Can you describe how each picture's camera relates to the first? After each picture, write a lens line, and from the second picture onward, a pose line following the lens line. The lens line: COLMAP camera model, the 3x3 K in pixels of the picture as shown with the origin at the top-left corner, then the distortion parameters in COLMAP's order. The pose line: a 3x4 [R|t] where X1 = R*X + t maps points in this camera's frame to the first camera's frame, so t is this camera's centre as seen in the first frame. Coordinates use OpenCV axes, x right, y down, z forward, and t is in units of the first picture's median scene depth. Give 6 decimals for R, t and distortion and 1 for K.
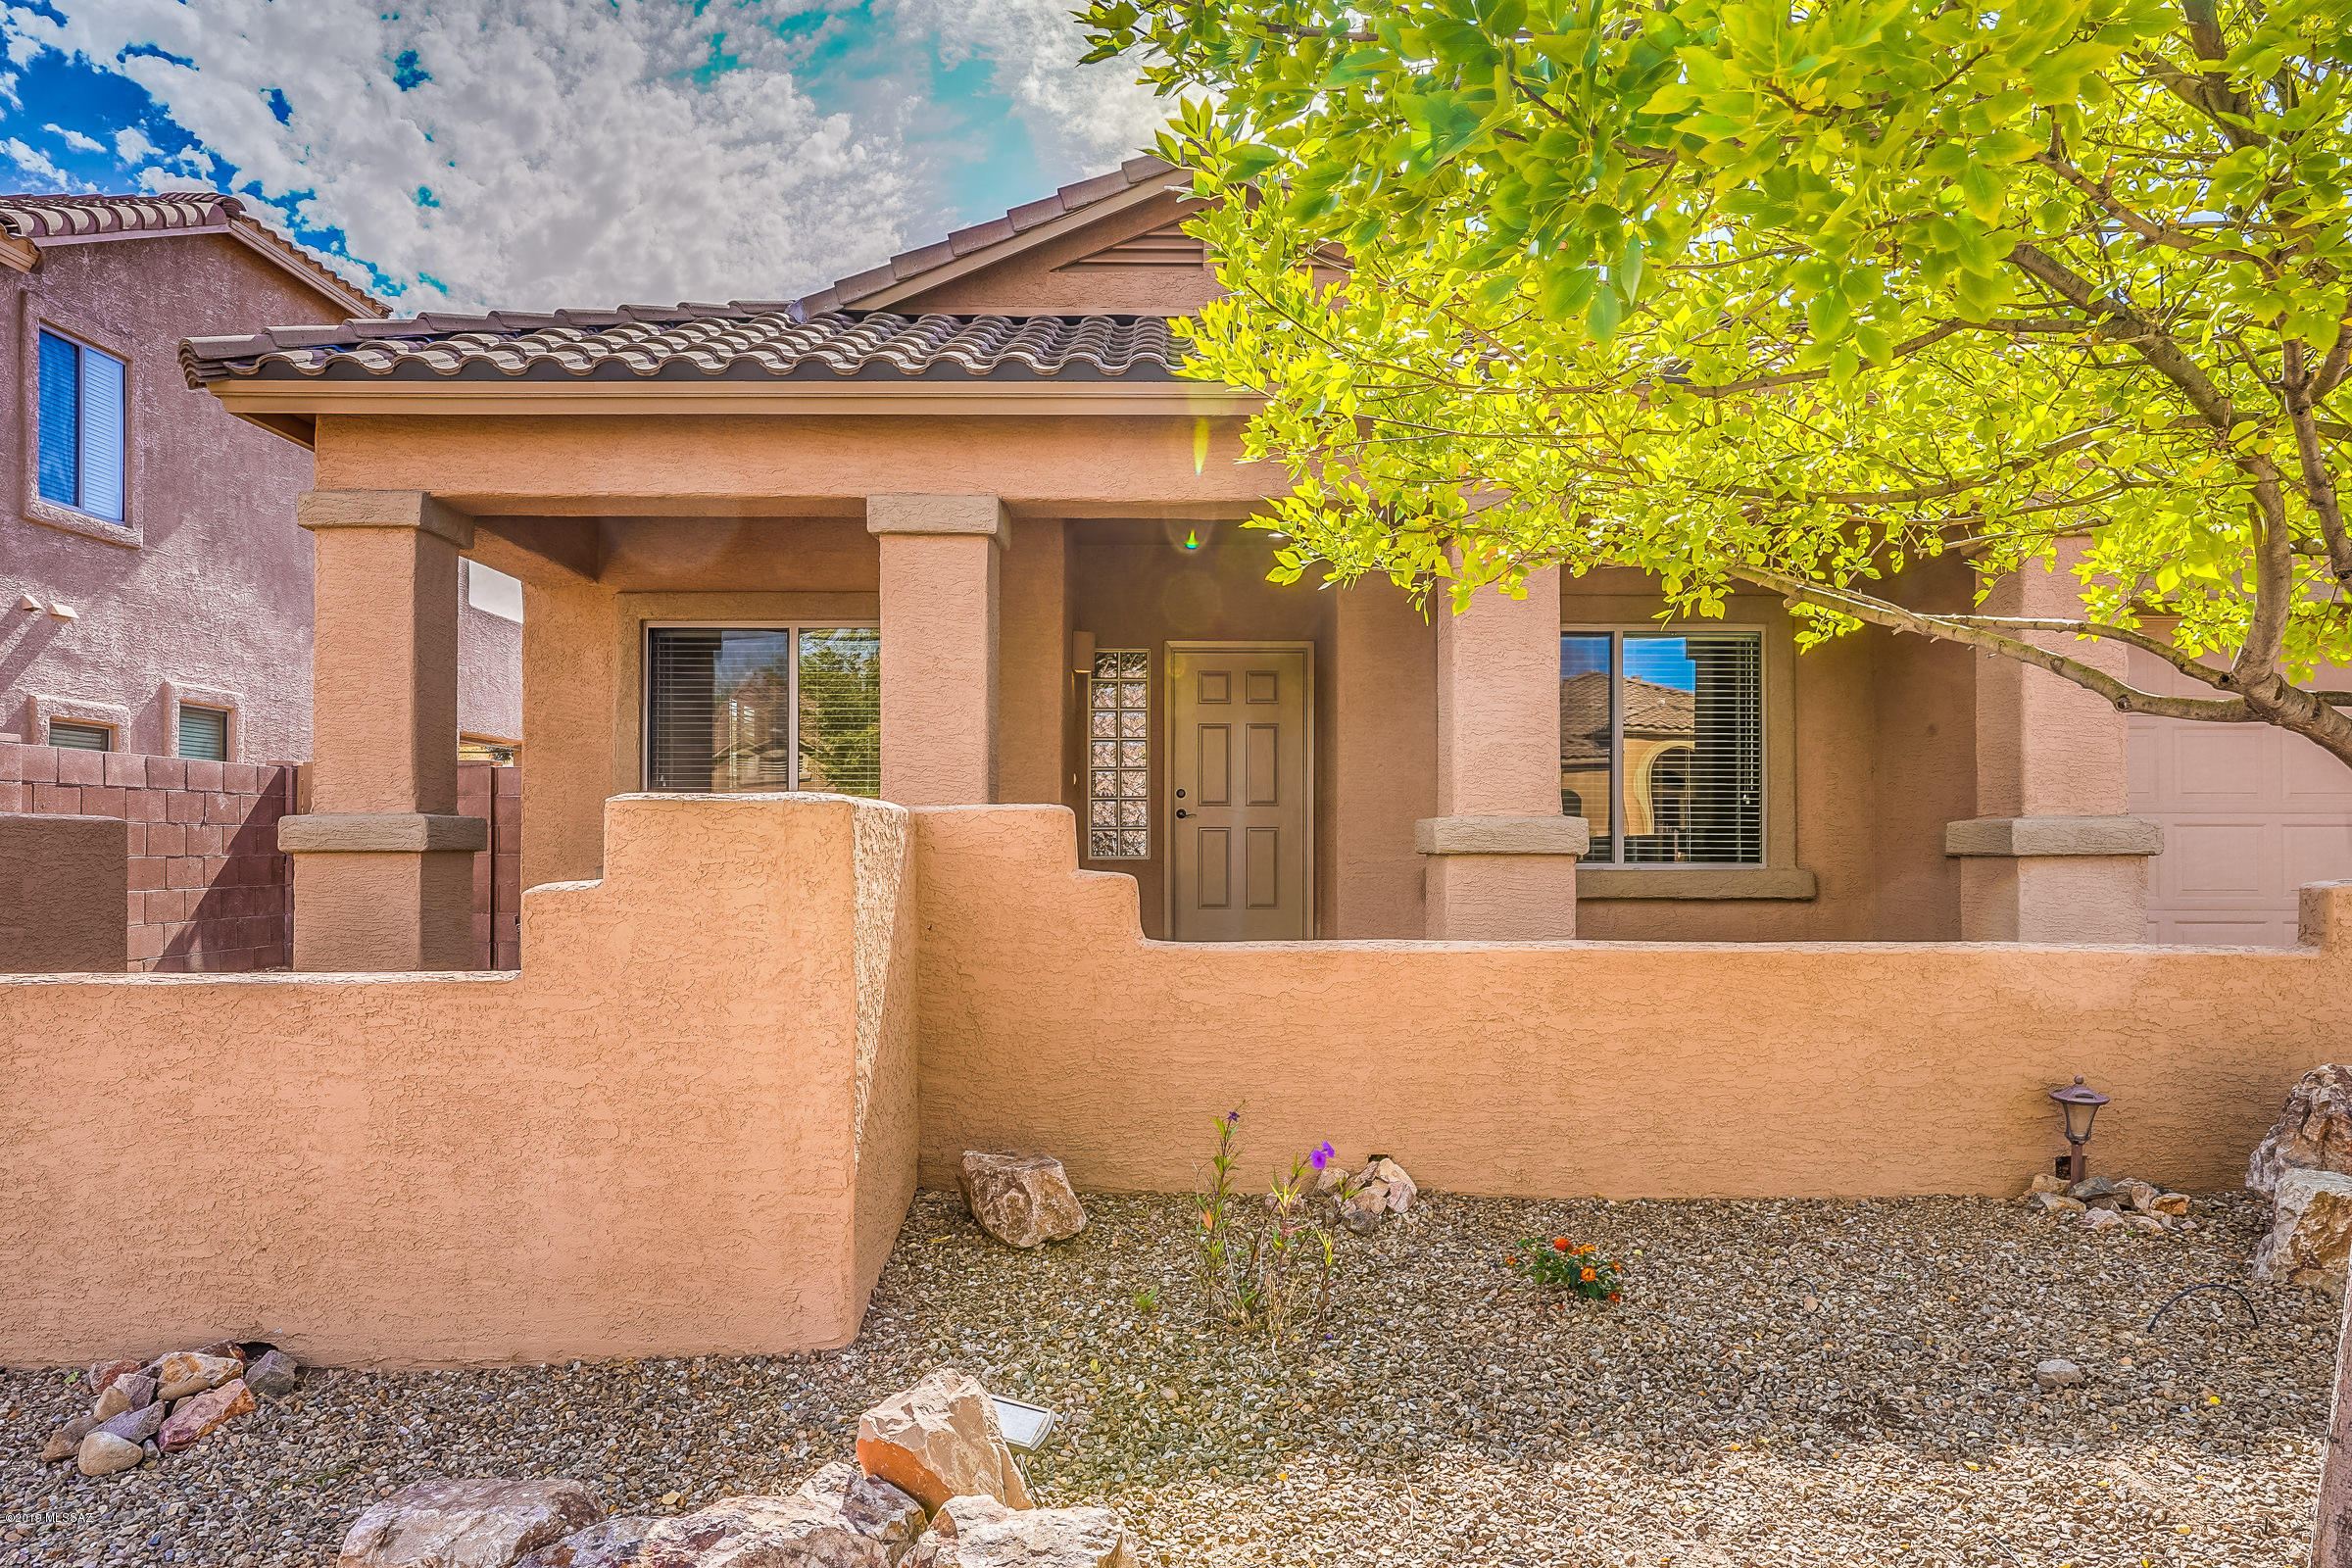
lens RADIAL K [[1666.7, 0, 1176.0], [0, 1666.7, 784.0], [0, 0, 1]] dist [-0.001179, 0.000461]
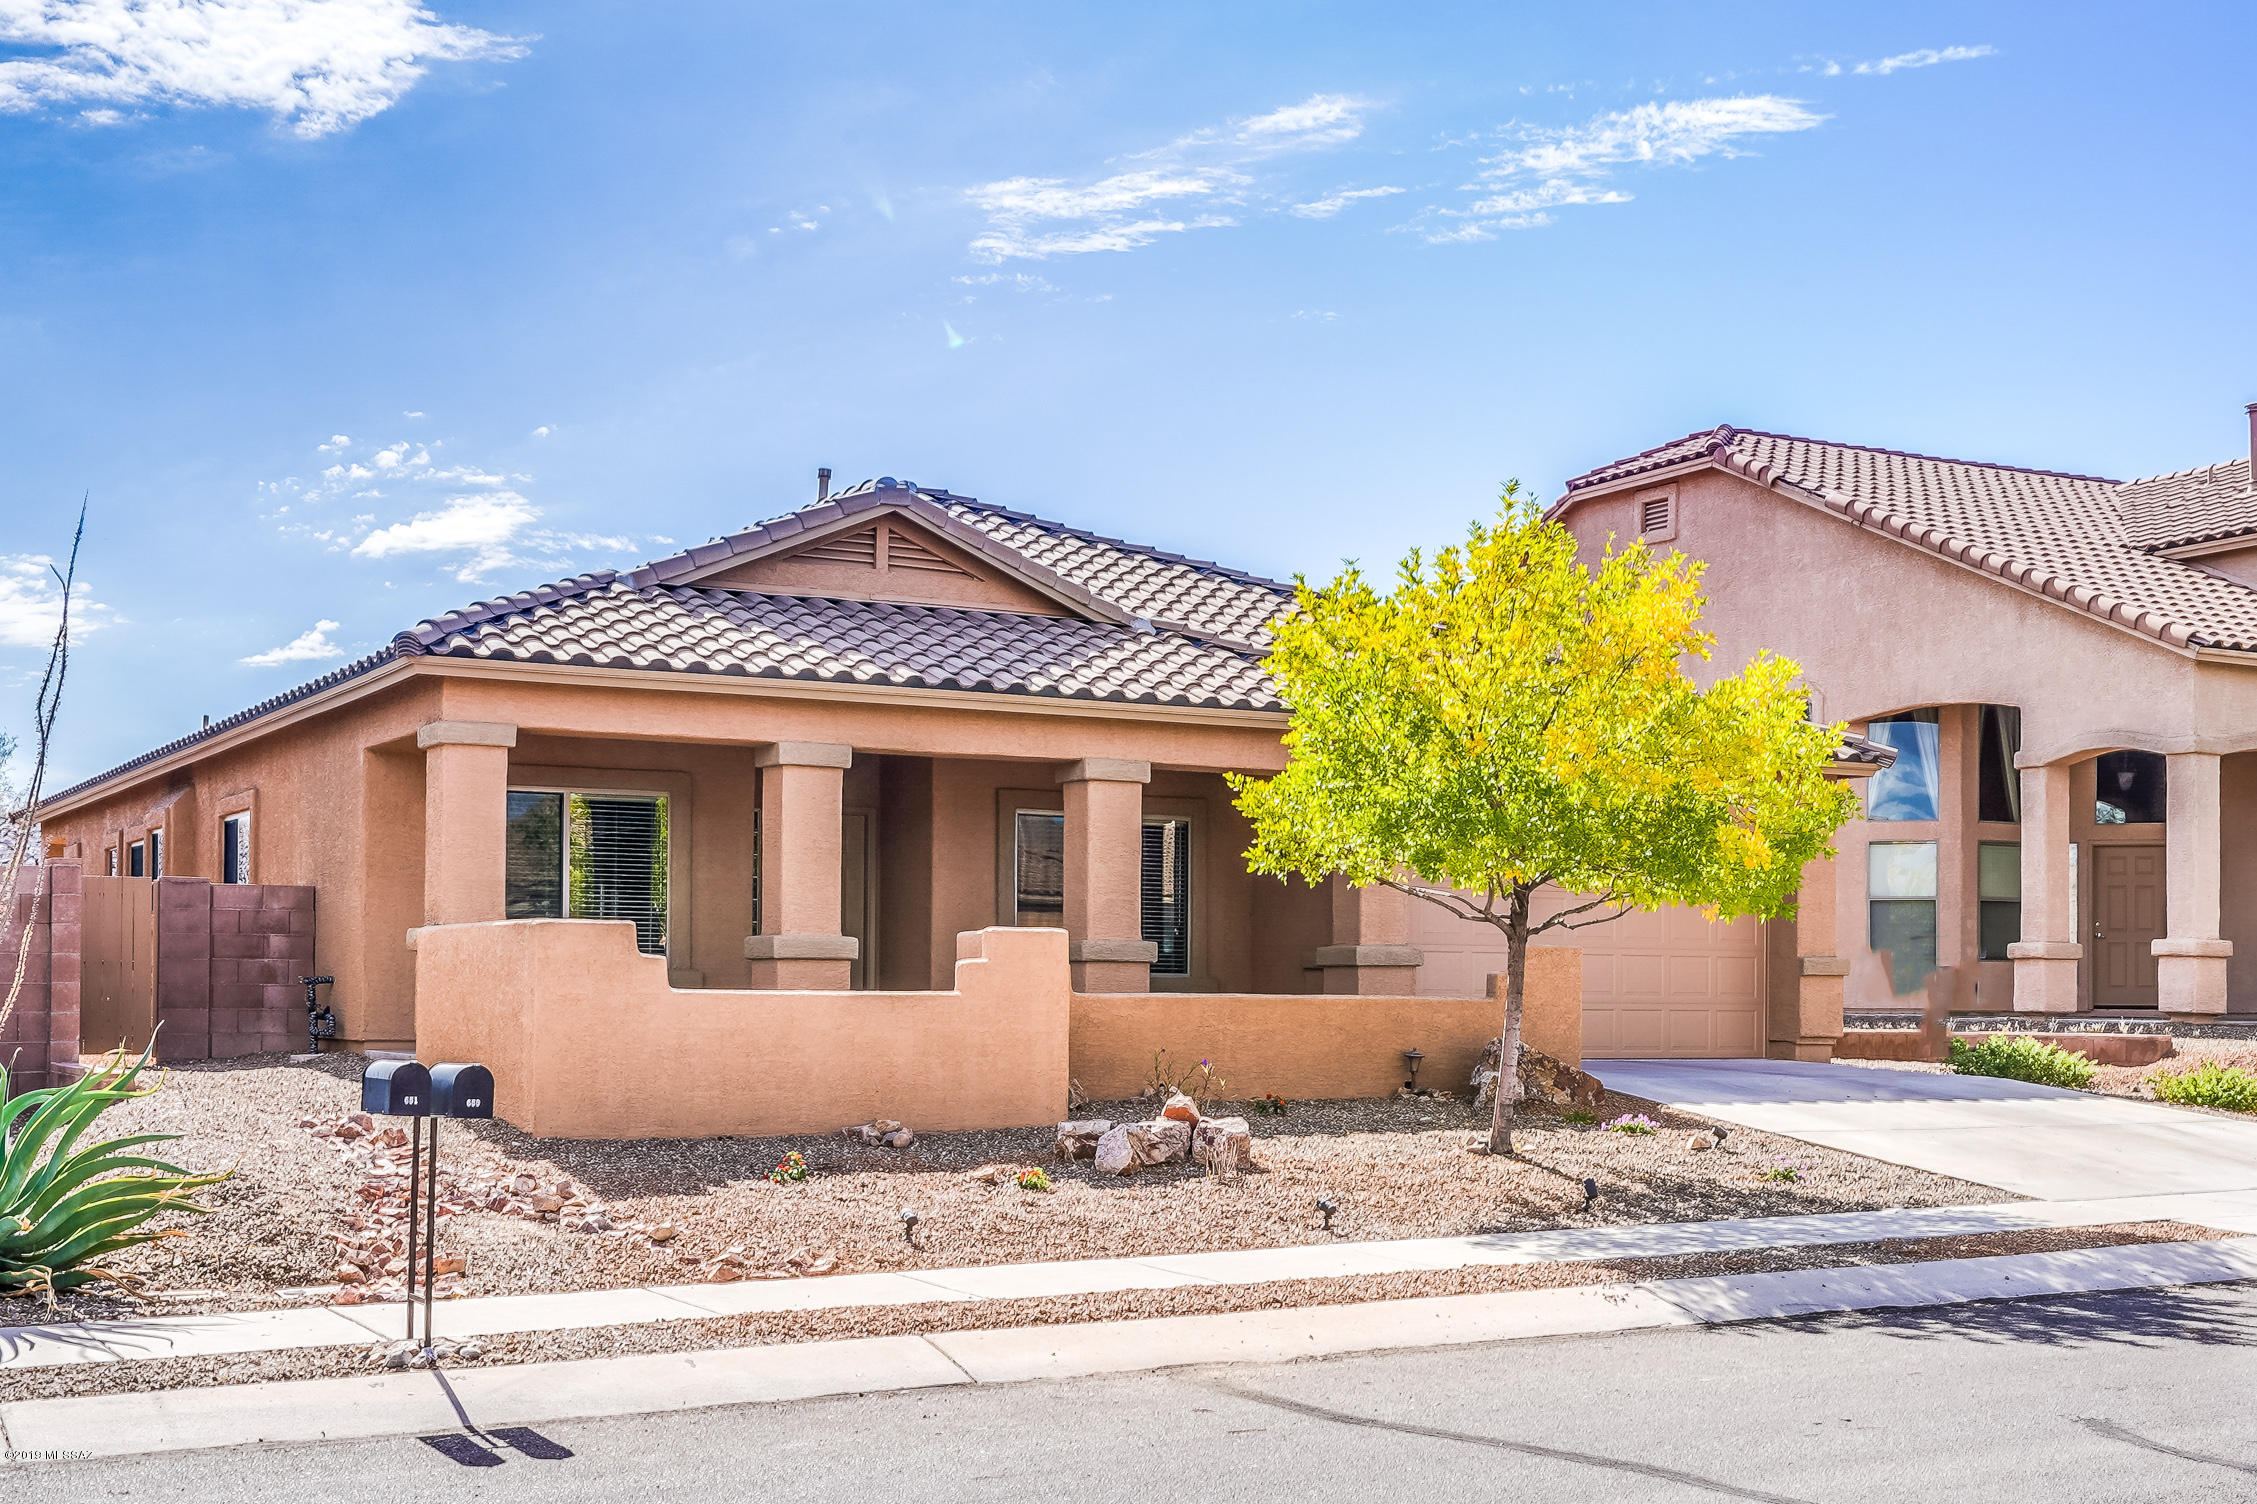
lens RADIAL K [[2722.4, 0, 1128.5], [0, 2722.4, 752.0], [0, 0, 1]] dist [0.003134, -0.004735]
pose [[0.887905, 0.048243, 0.457491, -1.717305], [-0.026119, 0.998168, -0.054567, -0.034721], [-0.459285, 0.036502, 0.887539, -2.430215]]
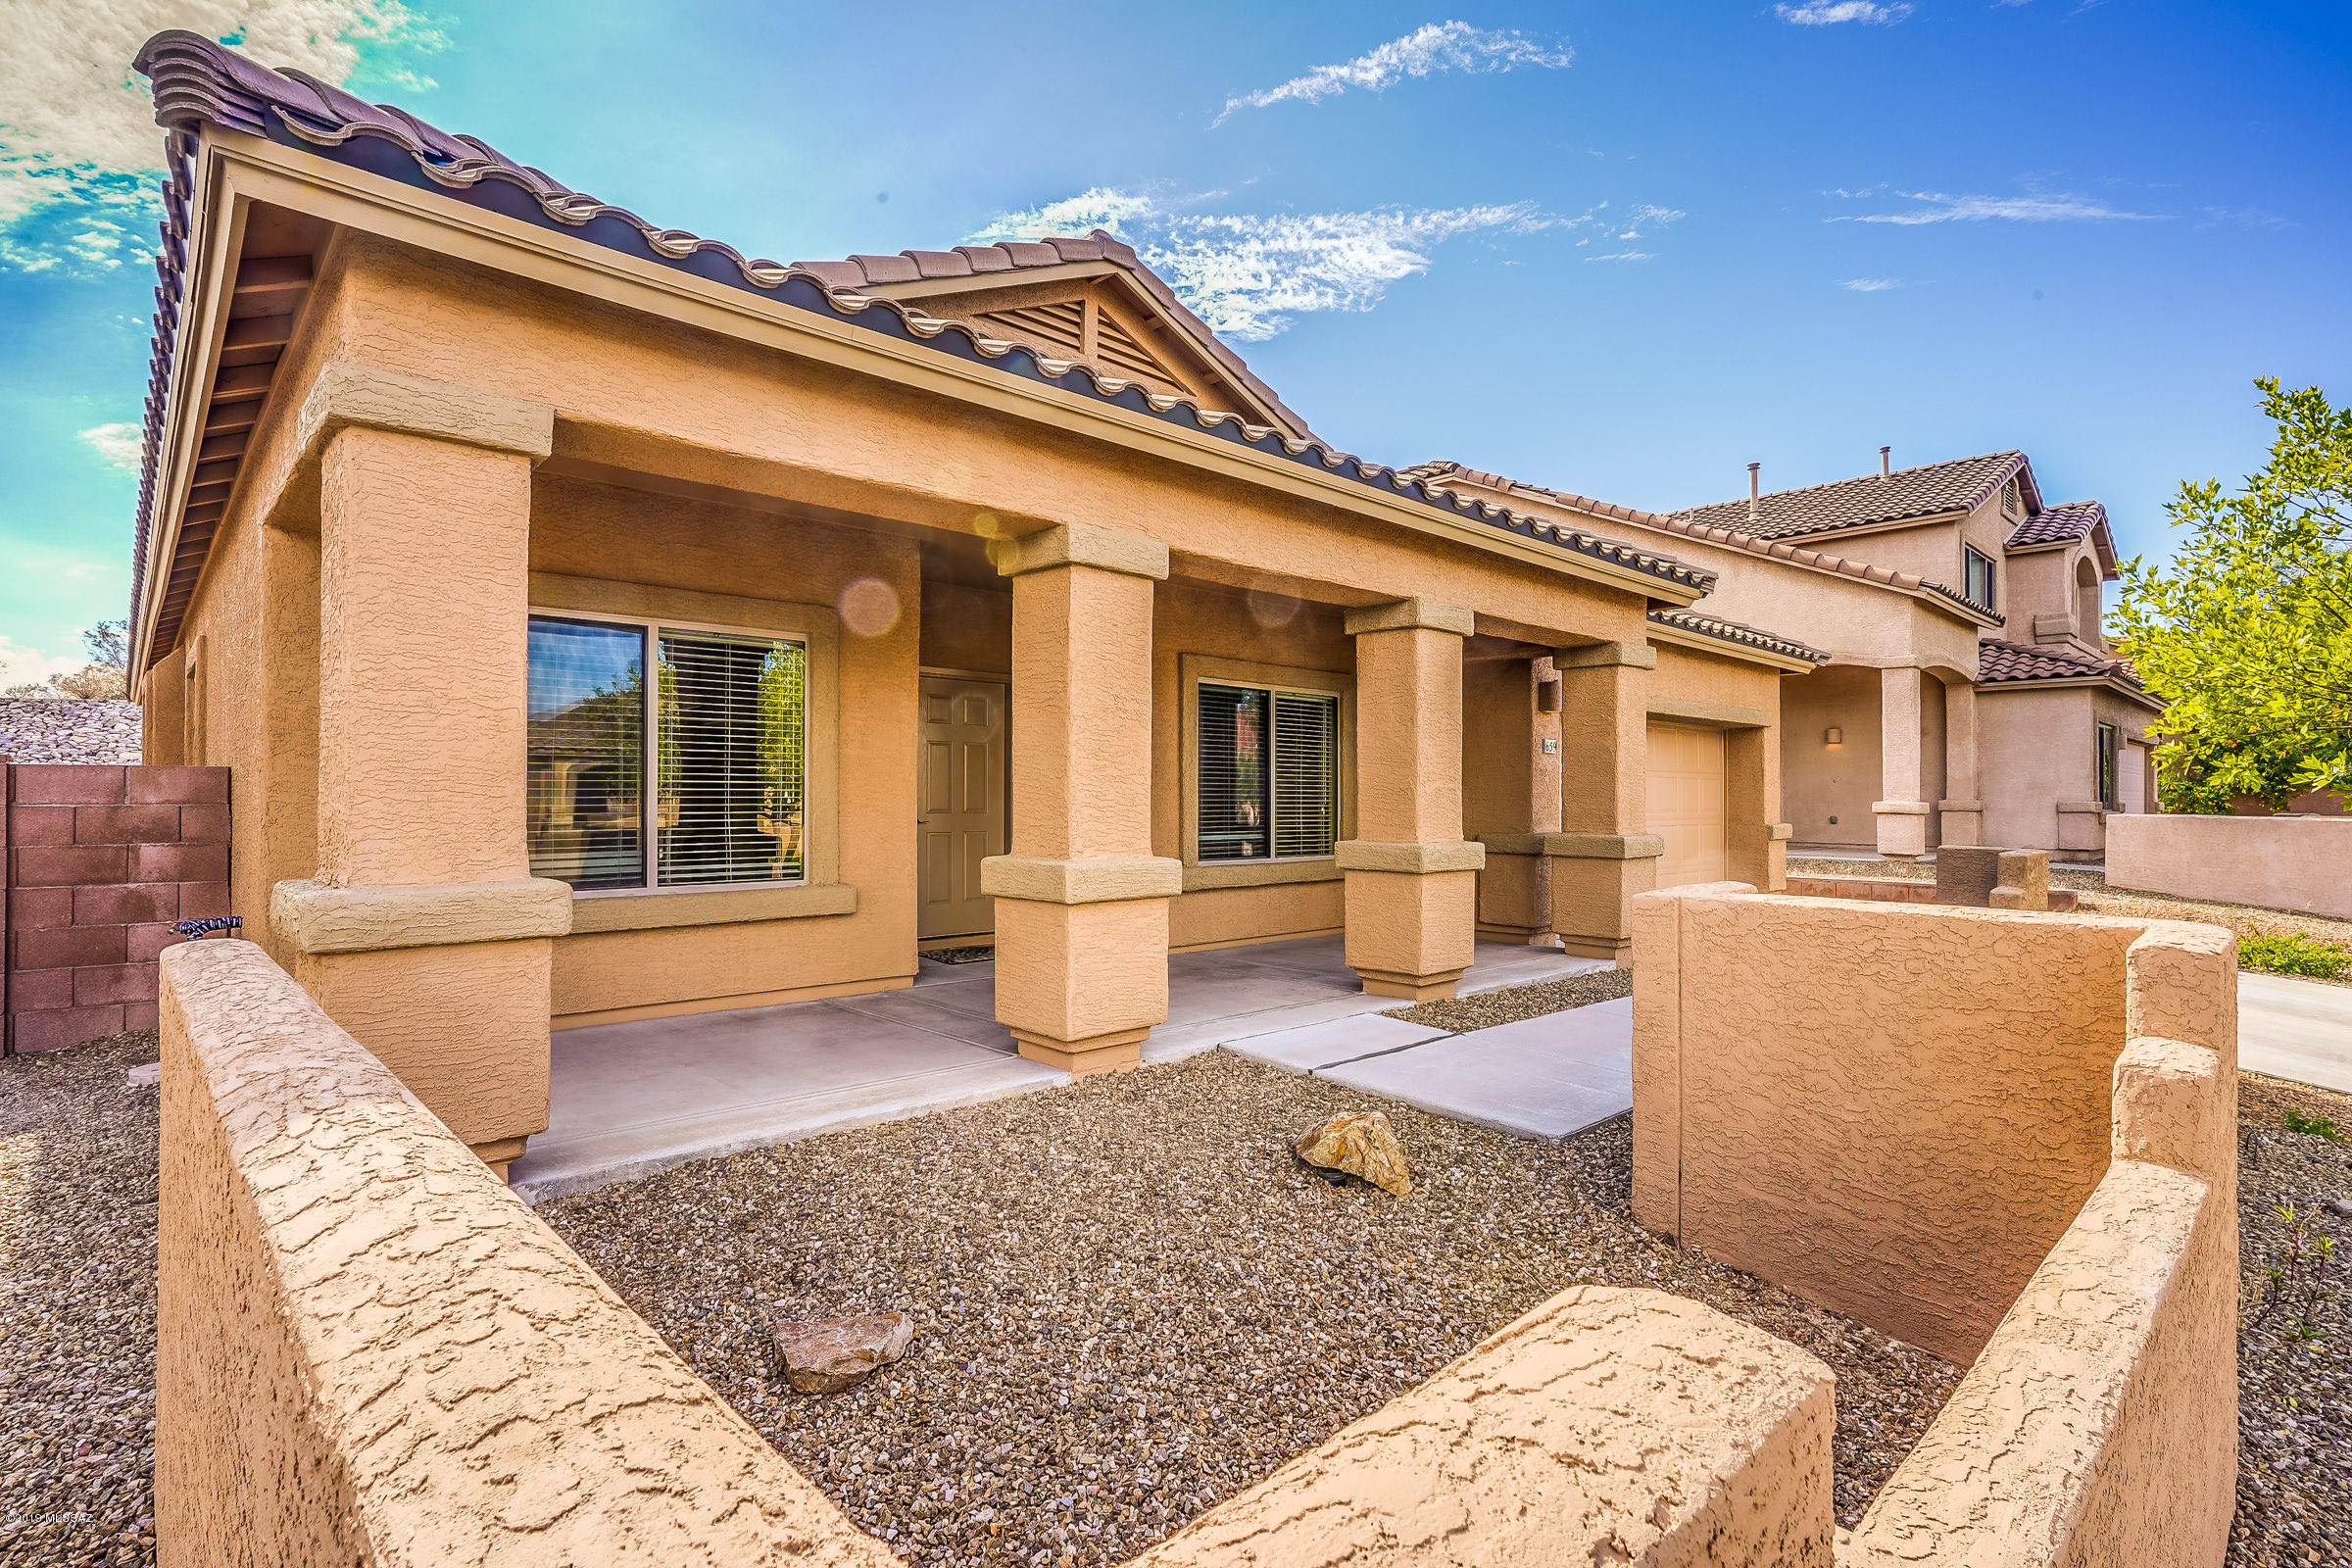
lens RADIAL K [[1124.0, 0, 1176.0], [0, 1124.0, 784.0], [0, 0, 1]] dist [-0.002092, -0.000225]
pose [[0.738964, 0.010424, 0.673664, -0.869088], [-0.028056, 0.999489, 0.015310, -0.053318], [-0.673160, -0.030213, 0.738879, 0.729060]]
